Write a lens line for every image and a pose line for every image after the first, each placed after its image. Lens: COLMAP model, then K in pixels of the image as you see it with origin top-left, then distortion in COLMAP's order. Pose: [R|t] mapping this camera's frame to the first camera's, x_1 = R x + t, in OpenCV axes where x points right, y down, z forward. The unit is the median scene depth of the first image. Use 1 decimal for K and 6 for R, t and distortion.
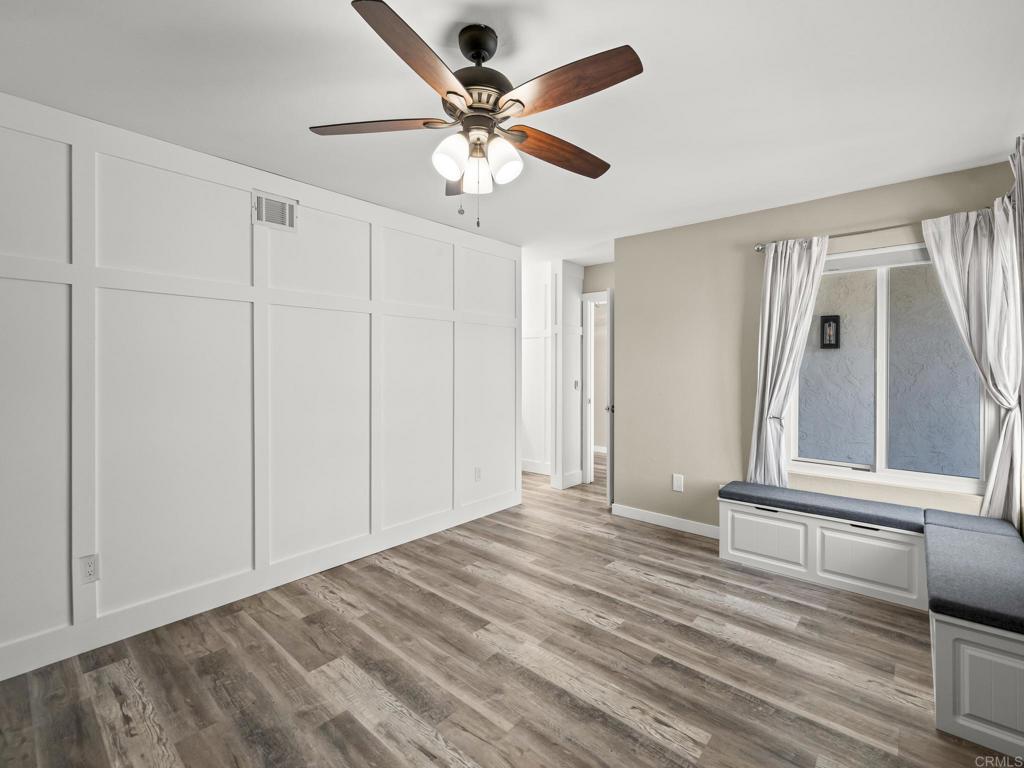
lens RADIAL K [[465.8, 0, 511.7], [0, 465.8, 377.3], [0, 0, 1]] dist [-0.003831, -0.000449]
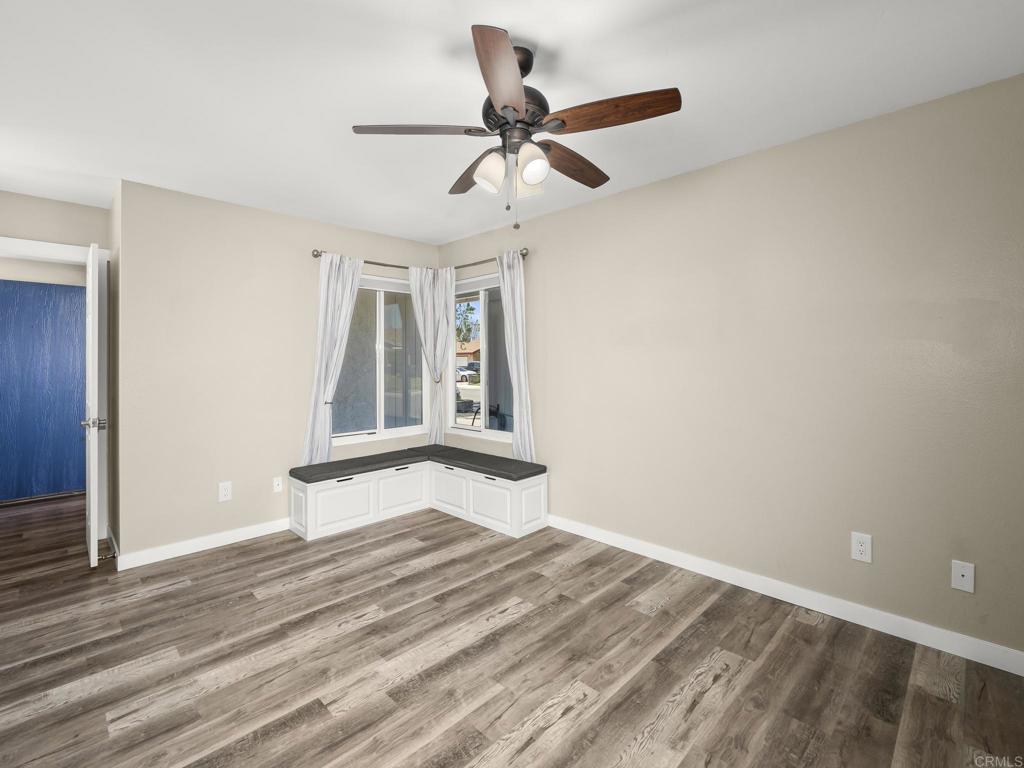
lens RADIAL K [[465.8, 0, 513.4], [0, 465.8, 354.8], [0, 0, 1]] dist [-0.003831, -0.000449]
pose [[0.053413, 0.008006, 0.998540, -0.768958], [0.027304, 0.999582, -0.009475, -0.014822], [-0.998199, 0.027771, 0.053172, 0.614589]]
